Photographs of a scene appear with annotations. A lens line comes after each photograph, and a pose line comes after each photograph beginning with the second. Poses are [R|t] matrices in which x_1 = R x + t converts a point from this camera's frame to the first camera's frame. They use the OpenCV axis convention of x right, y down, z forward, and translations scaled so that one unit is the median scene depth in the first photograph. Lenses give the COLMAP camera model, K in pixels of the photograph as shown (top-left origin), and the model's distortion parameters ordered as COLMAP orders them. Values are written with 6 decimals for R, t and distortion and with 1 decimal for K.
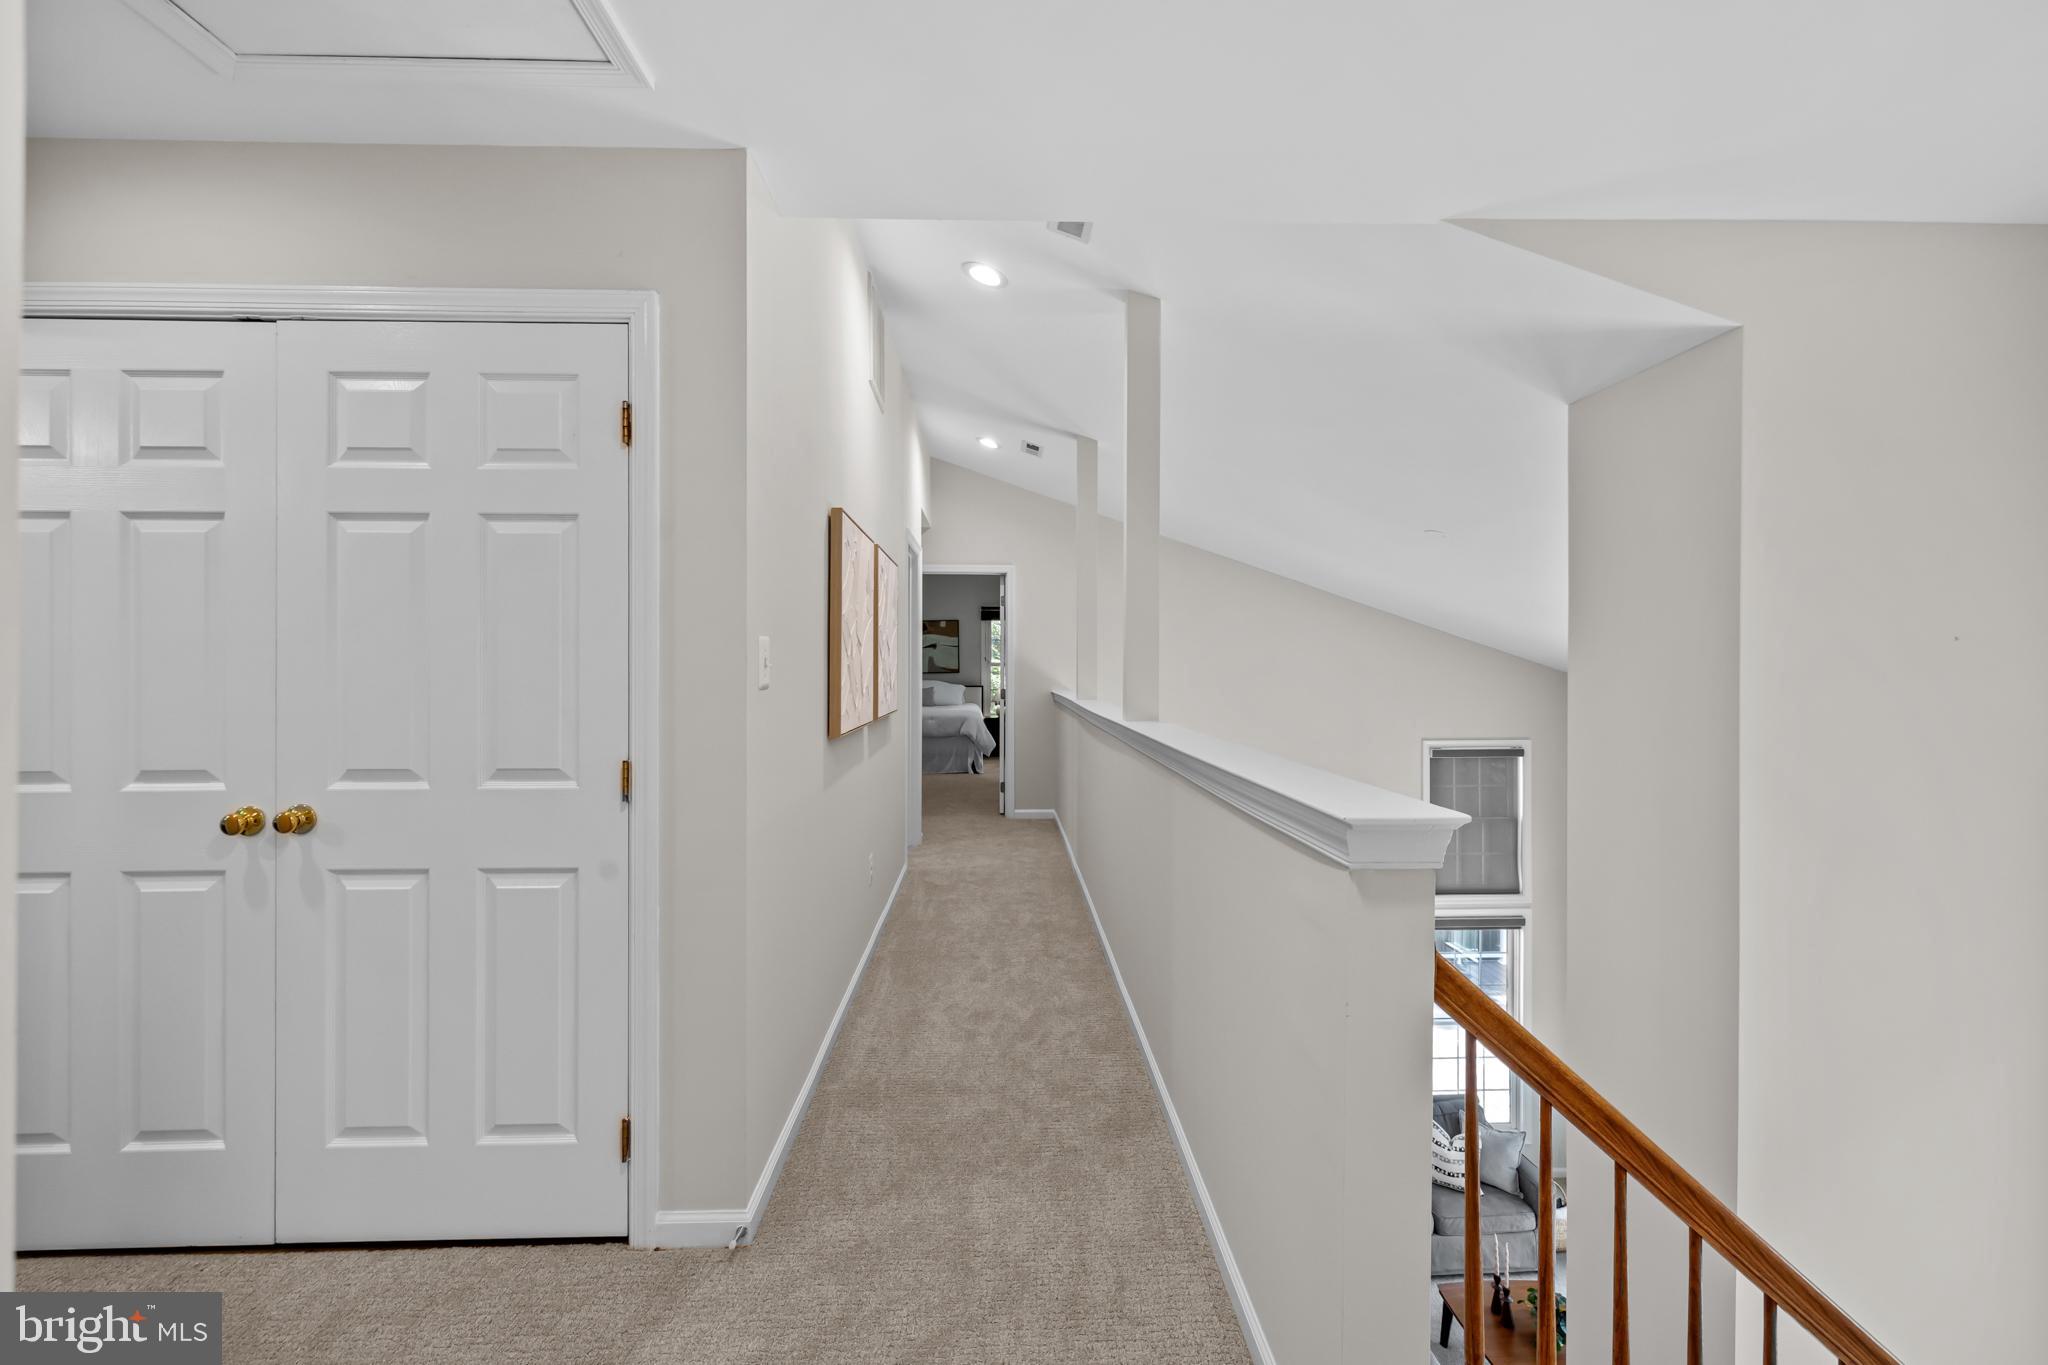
lens RADIAL K [[875.8, 0, 1023.7], [0, 875.8, 672.0], [0, 0, 1]] dist [0.000330, 0.000719]
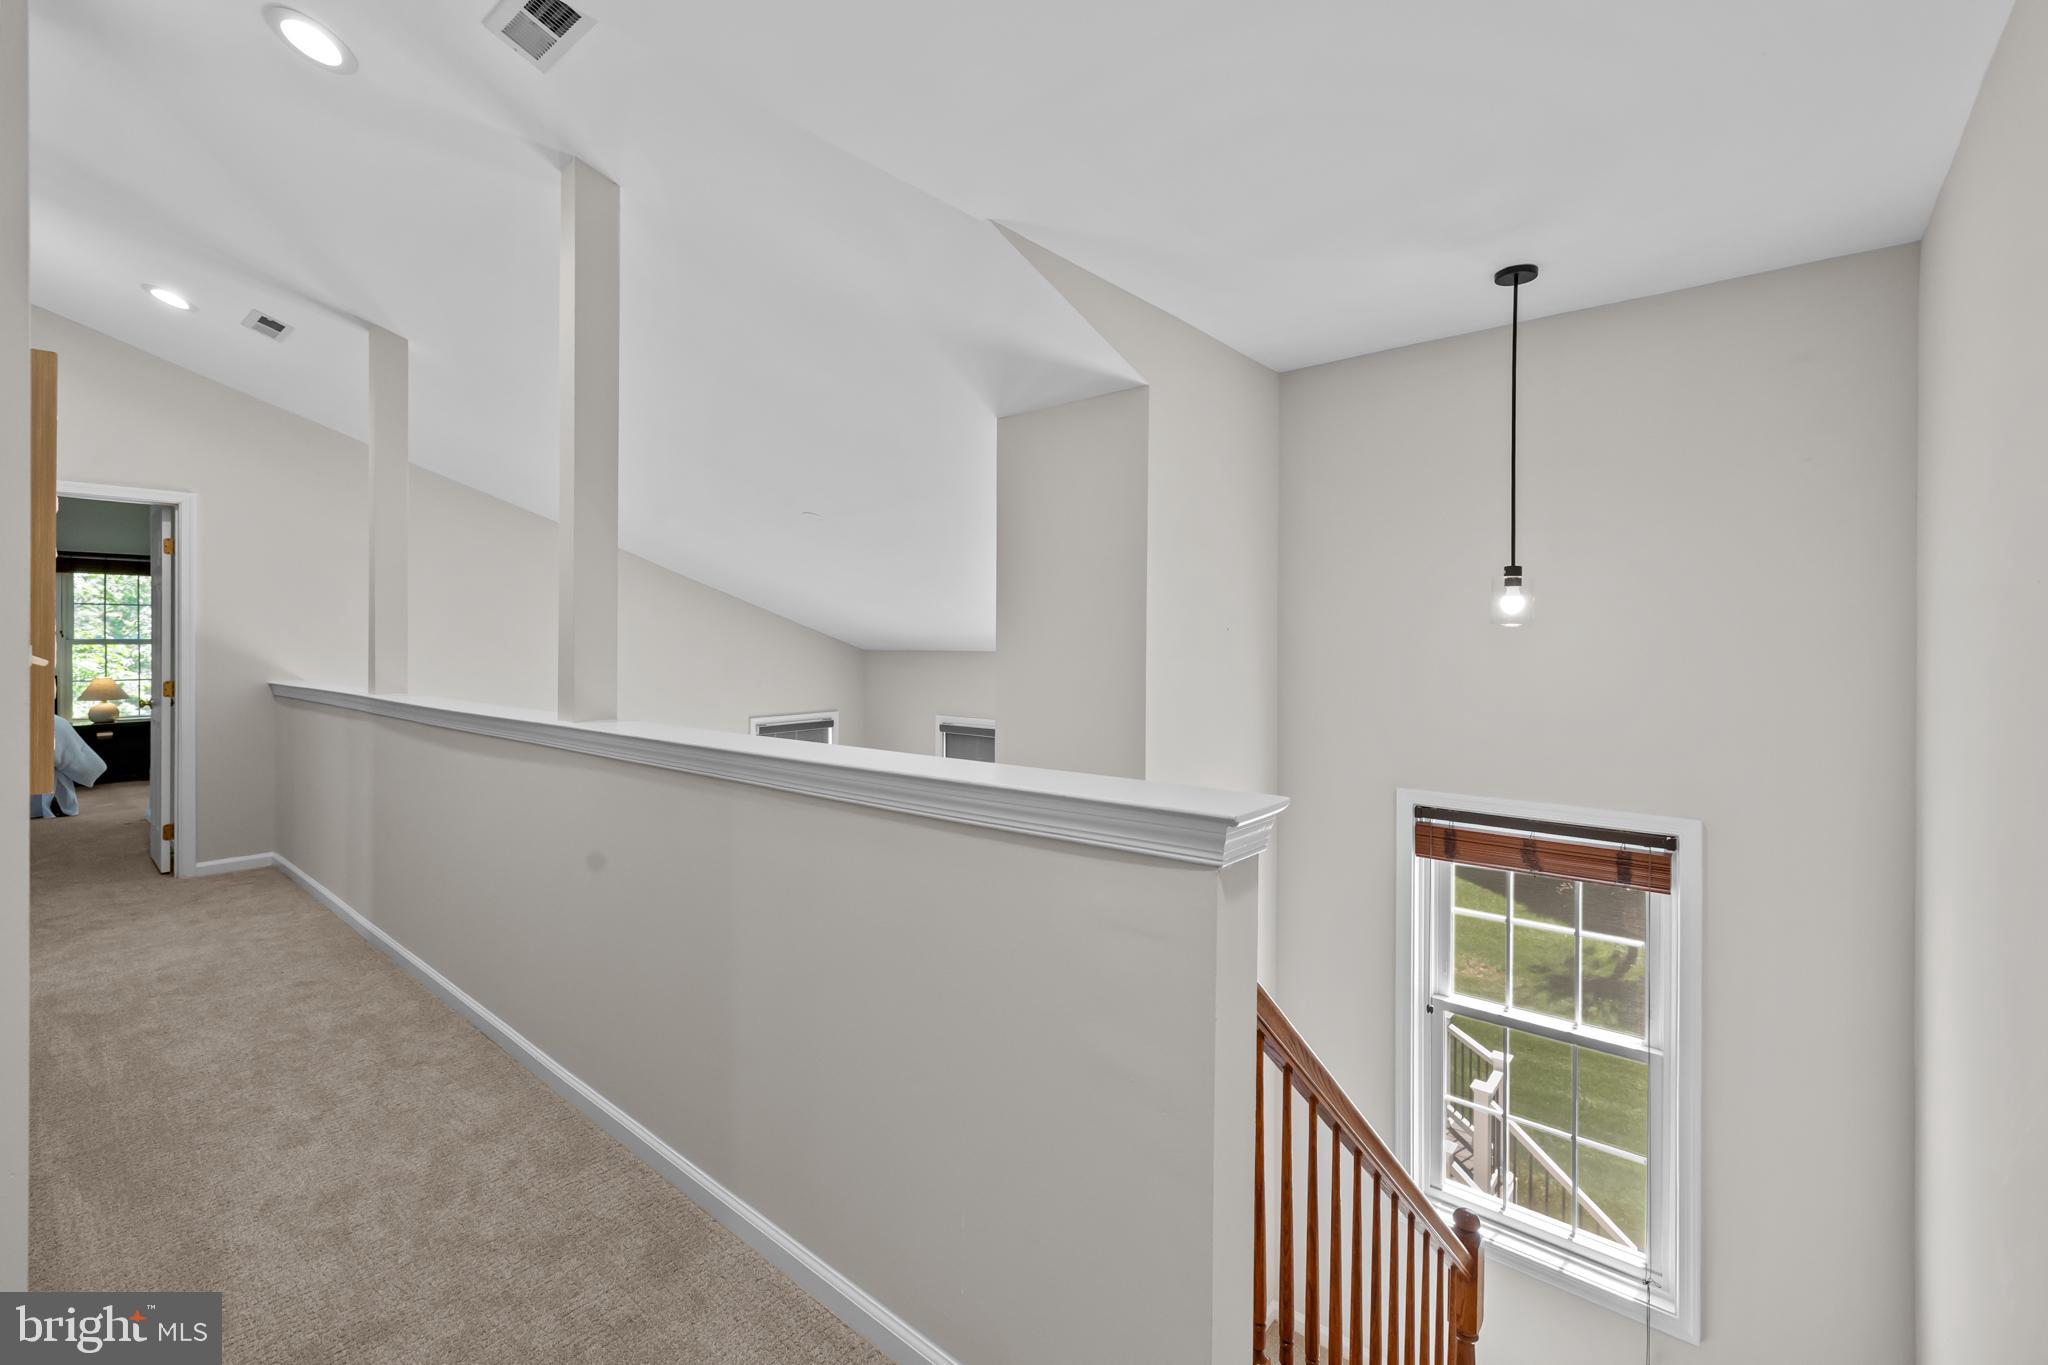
lens RADIAL K [[875.8, 0, 1031.6], [0, 875.8, 650.8], [0, 0, 1]] dist [0.000330, 0.000719]
pose [[0.665322, -0.007962, 0.746514, -0.146975], [0.005036, 0.999968, 0.006176, -0.007672], [-0.746540, -0.000350, 0.665341, 0.151900]]
